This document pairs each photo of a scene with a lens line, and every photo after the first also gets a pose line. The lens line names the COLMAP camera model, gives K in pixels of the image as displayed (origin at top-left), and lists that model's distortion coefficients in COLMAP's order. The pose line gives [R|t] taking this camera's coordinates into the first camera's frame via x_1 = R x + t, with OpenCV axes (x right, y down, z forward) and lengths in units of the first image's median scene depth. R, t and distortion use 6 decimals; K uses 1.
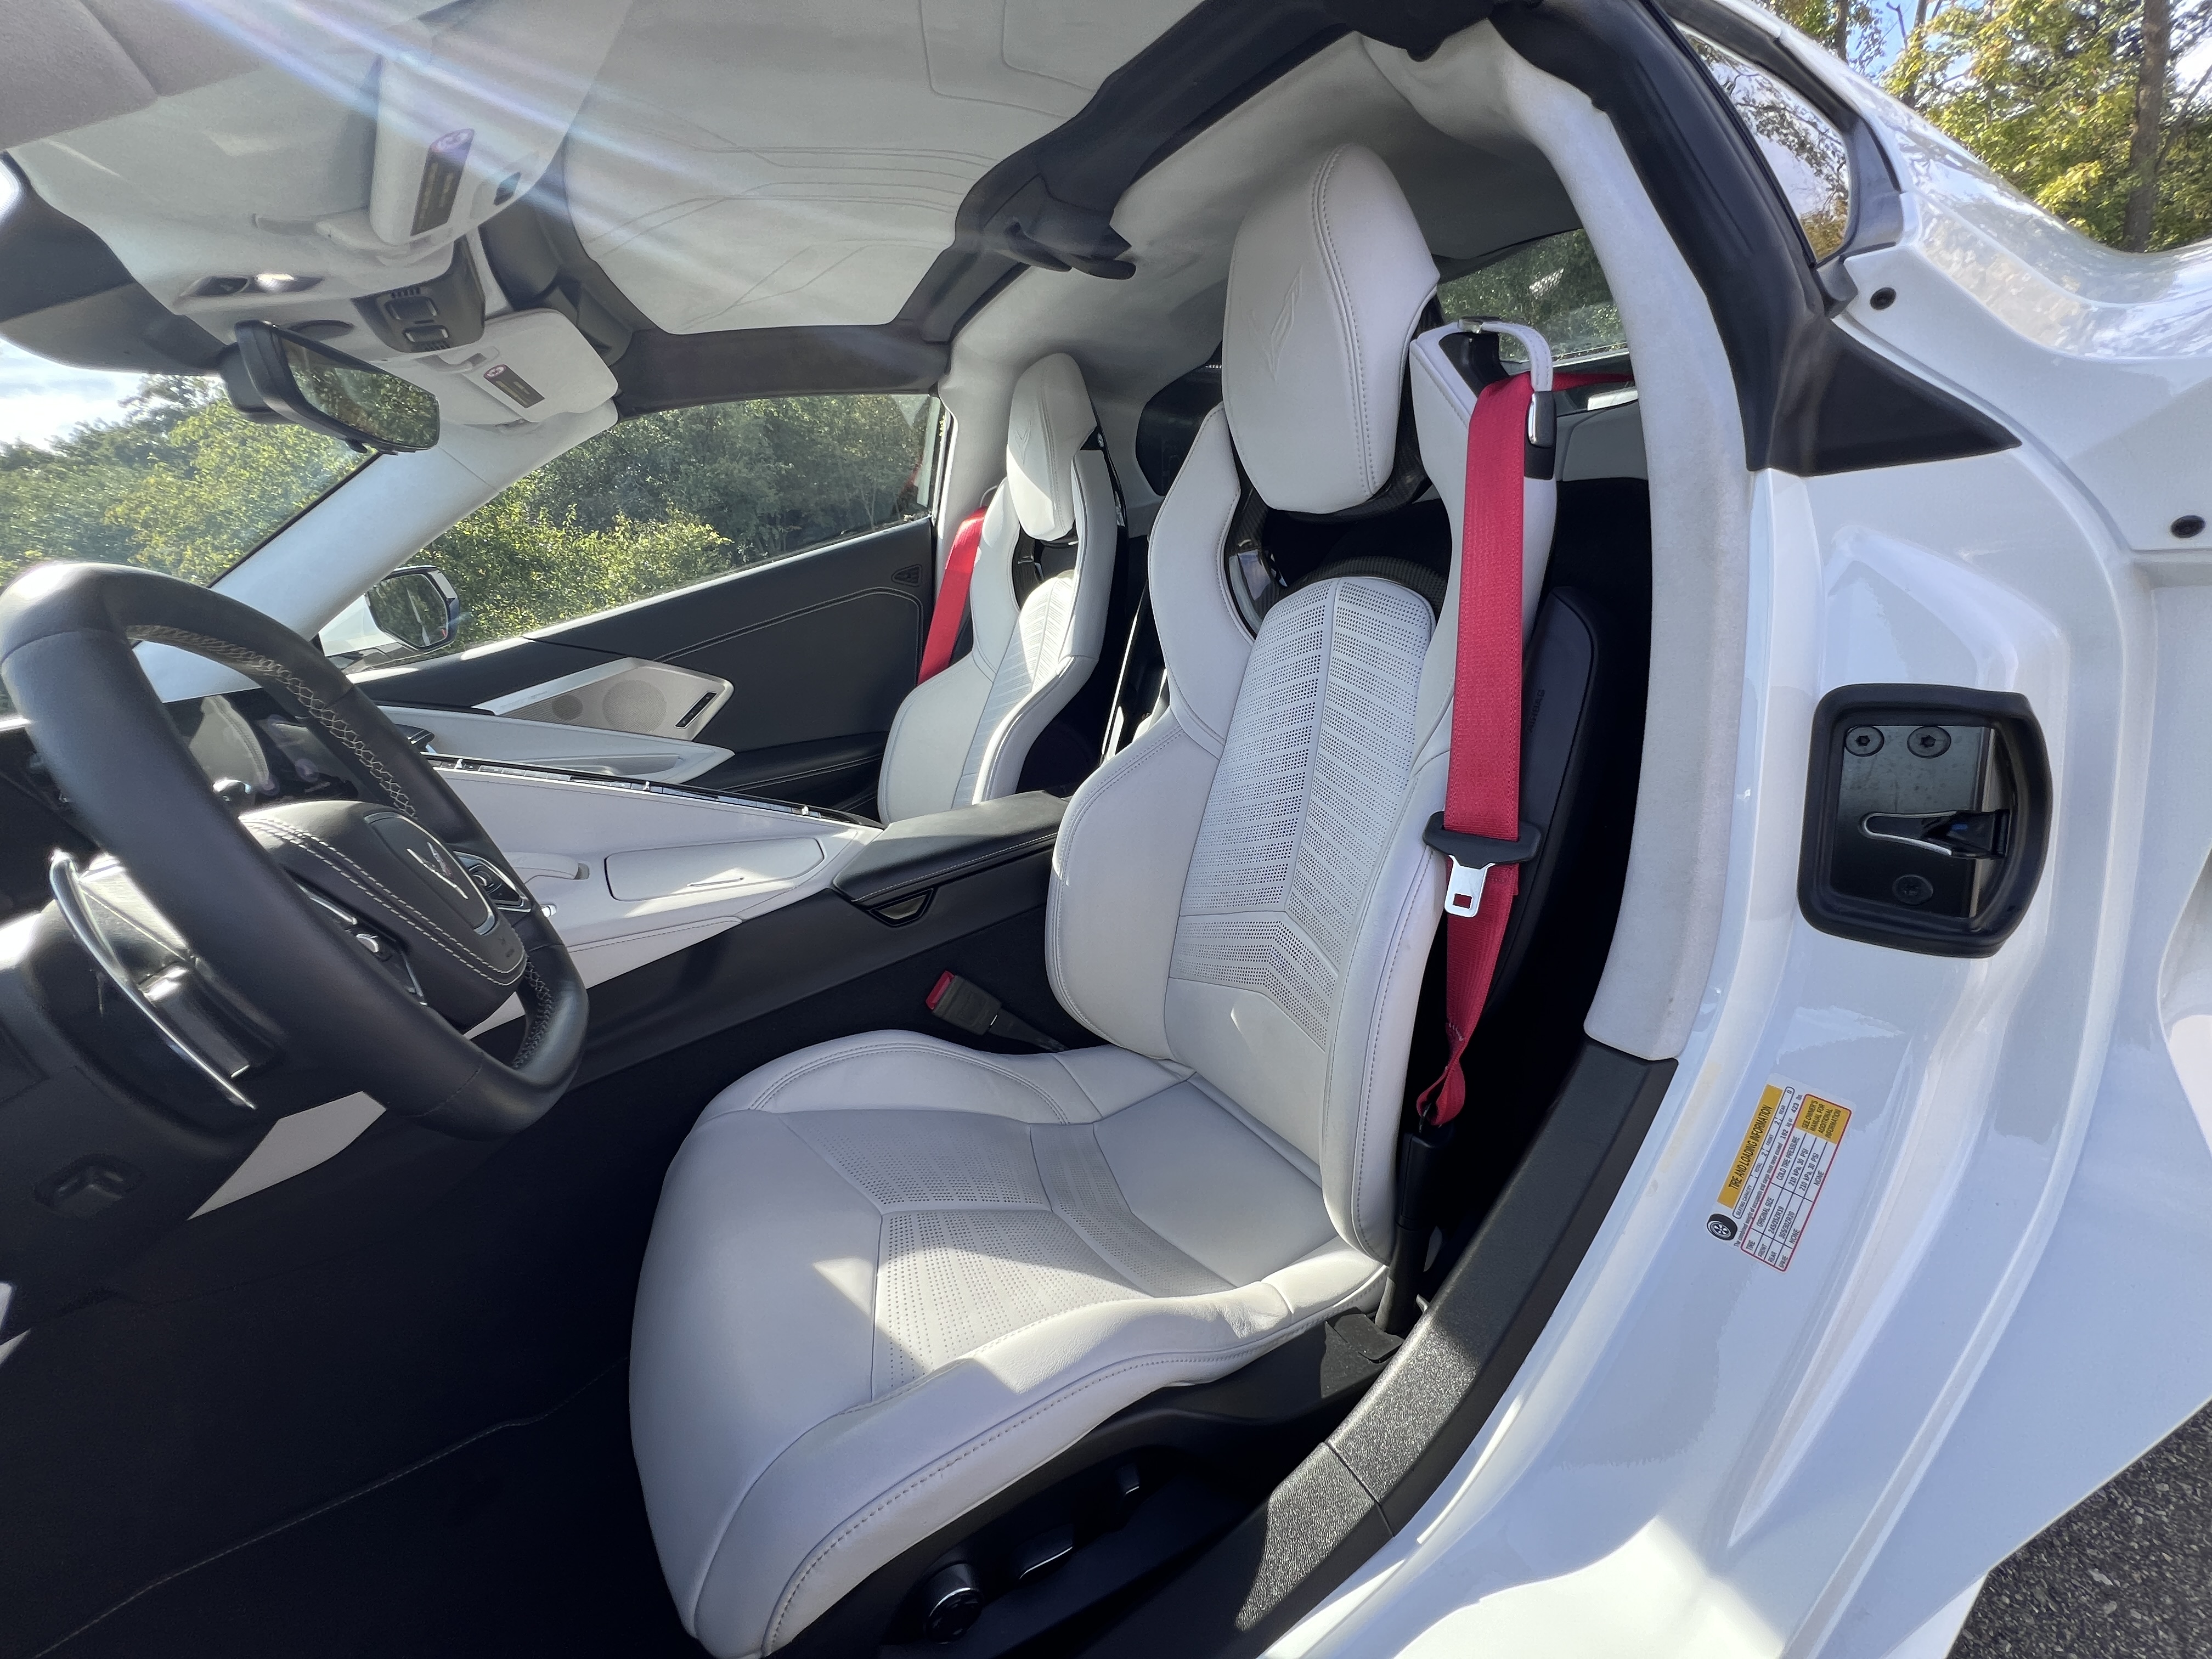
lens RADIAL K [[888.5, 0, 1108.2], [0, 888.5, 825.3], [0, 0, 1]] dist [-0.002844, 0.000119]
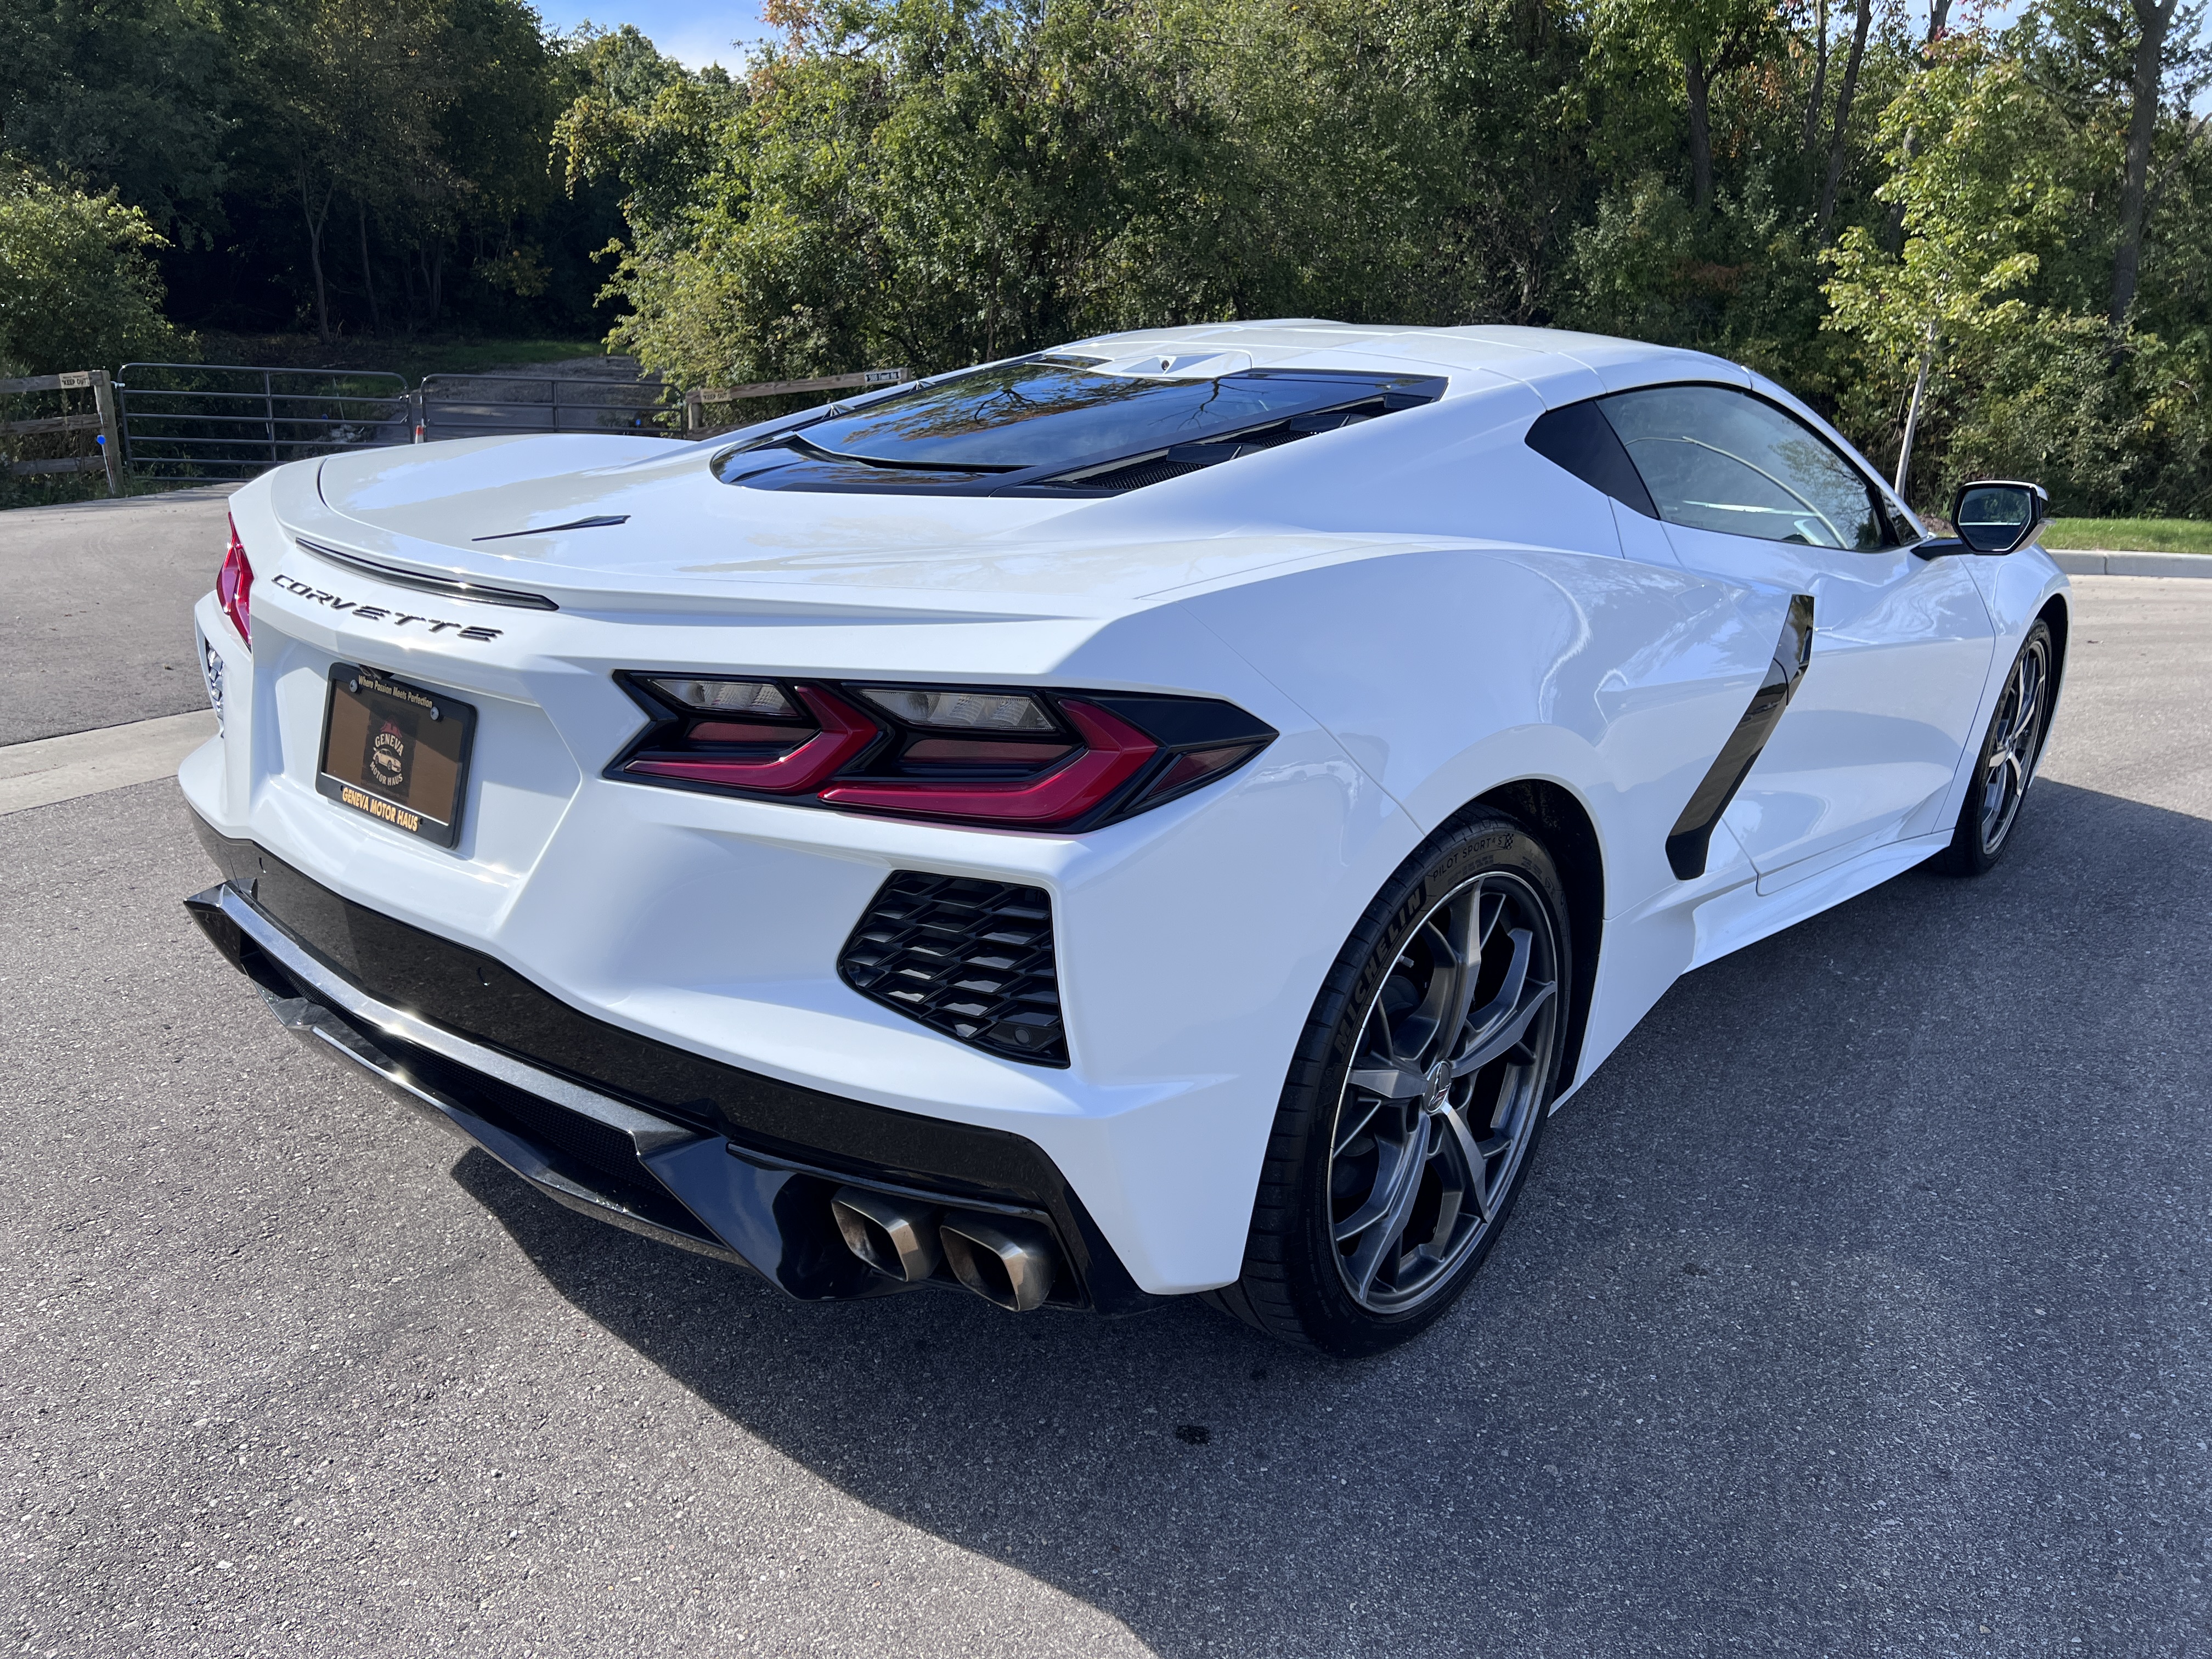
lens RADIAL K [[1674.4, 0, 1104.8], [0, 1674.4, 807.3], [0, 0, 1]] dist [0.028676, -0.032702]
pose [[0.949461, 0.145139, 0.278314, -2.470720], [-0.122336, 0.987667, -0.097717, 1.285360], [-0.289064, 0.058730, 0.955506, -3.338940]]
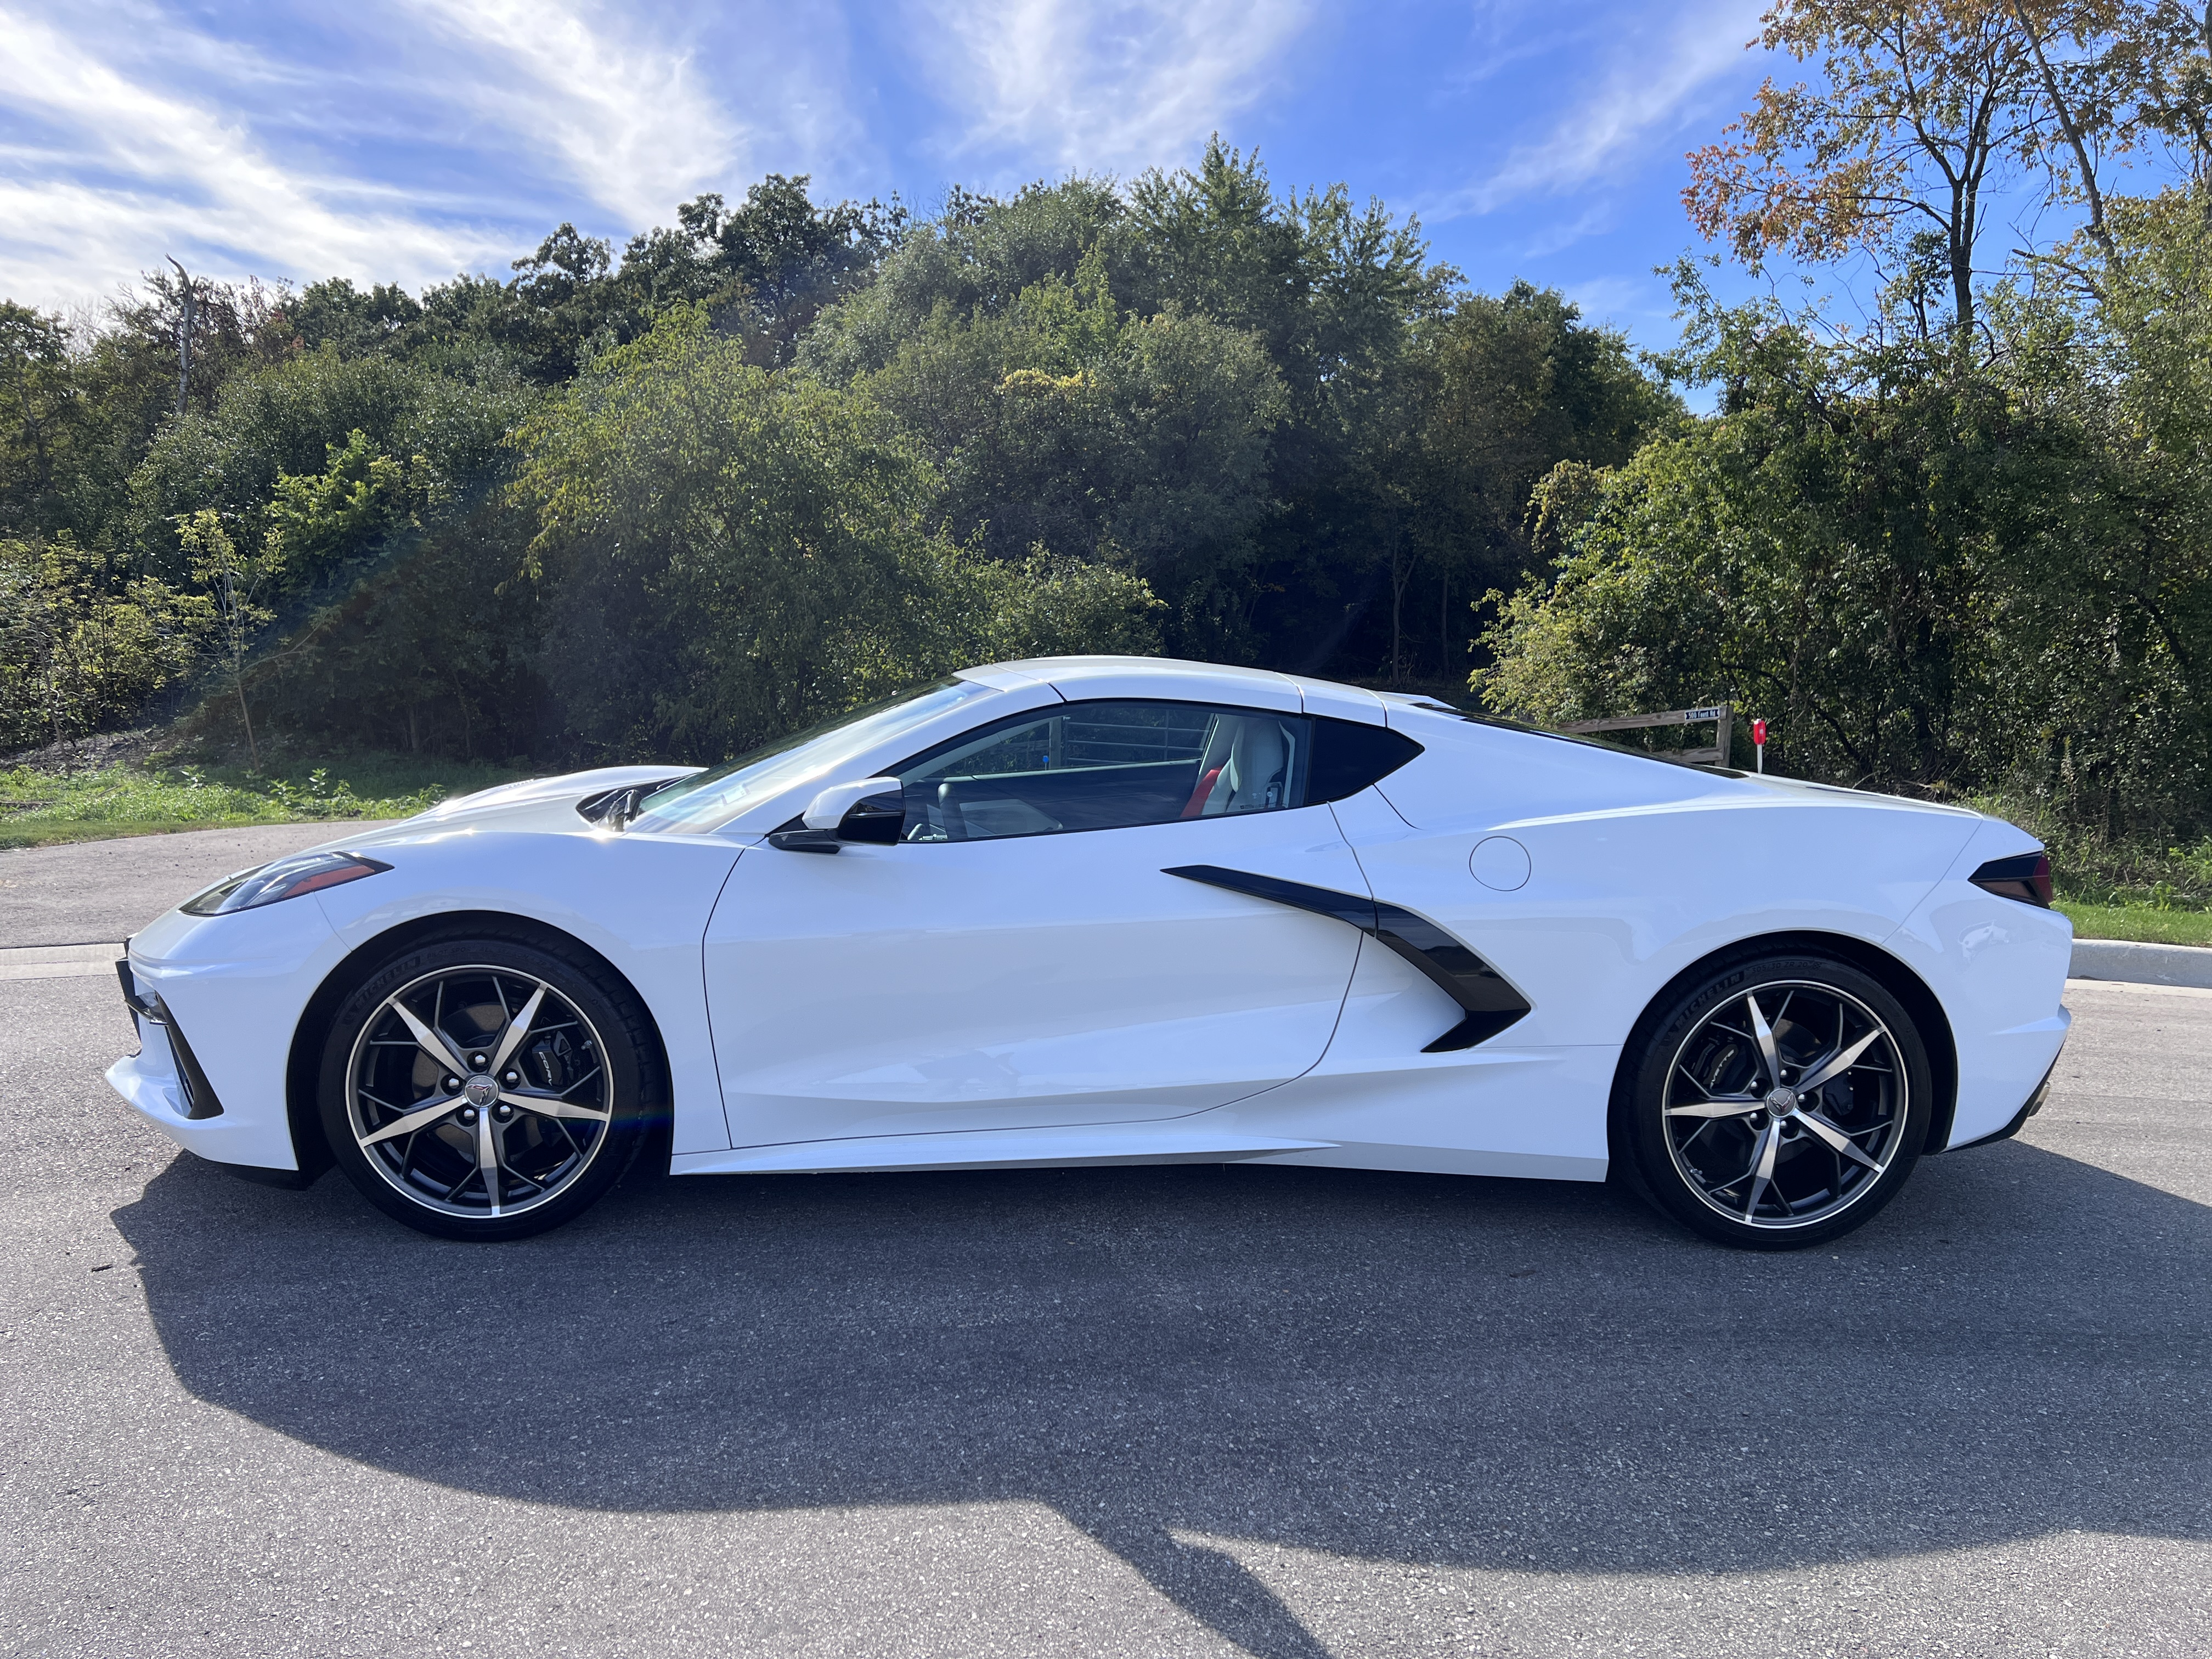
lens RADIAL K [[1661.6, 0, 1106.0], [0, 1661.6, 829.5], [0, 0, 1]] dist [0.041544, -0.056592]
pose [[0.890268, 0.249831, -0.380798, 1.330571], [-0.317685, 0.939765, -0.126163, 0.373362], [0.326341, 0.233293, 0.916011, -3.105827]]
